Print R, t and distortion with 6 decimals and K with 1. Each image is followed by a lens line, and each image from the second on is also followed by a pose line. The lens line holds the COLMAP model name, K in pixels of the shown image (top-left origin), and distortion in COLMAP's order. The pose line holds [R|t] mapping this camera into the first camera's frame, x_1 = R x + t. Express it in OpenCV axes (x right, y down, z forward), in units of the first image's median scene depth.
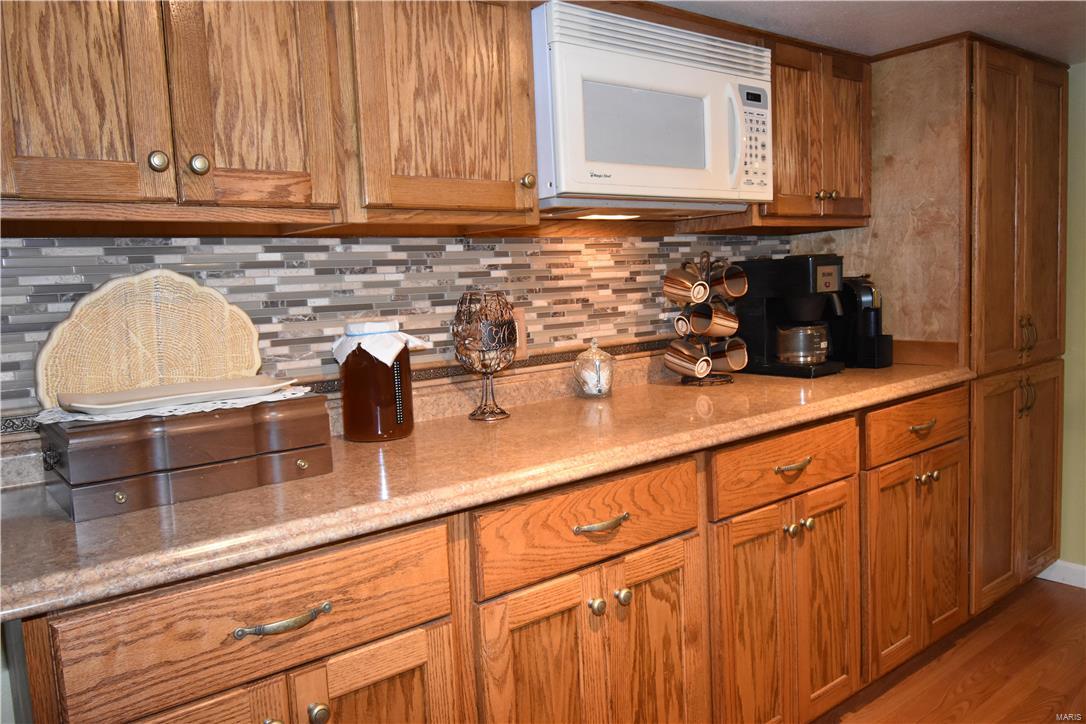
lens RADIAL K [[801.9, 0, 543.0], [0, 801.9, 362.0], [0, 0, 1]] dist [-0.002272, -0.007975]
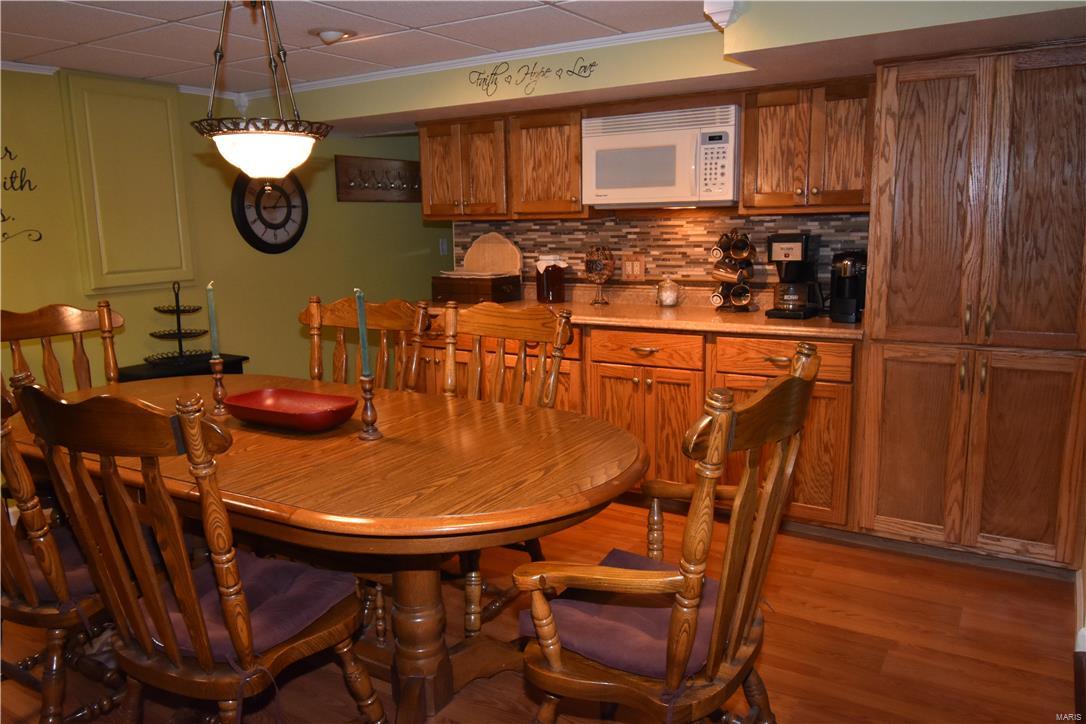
lens RADIAL K [[801.9, 0, 543.0], [0, 801.9, 362.0], [0, 0, 1]] dist [-0.002272, -0.007975]
pose [[0.337103, 0.203153, -0.919288, 1.806228], [-0.092136, 0.978873, 0.182535, -0.151250], [0.936948, 0.023167, 0.348699, 0.102443]]
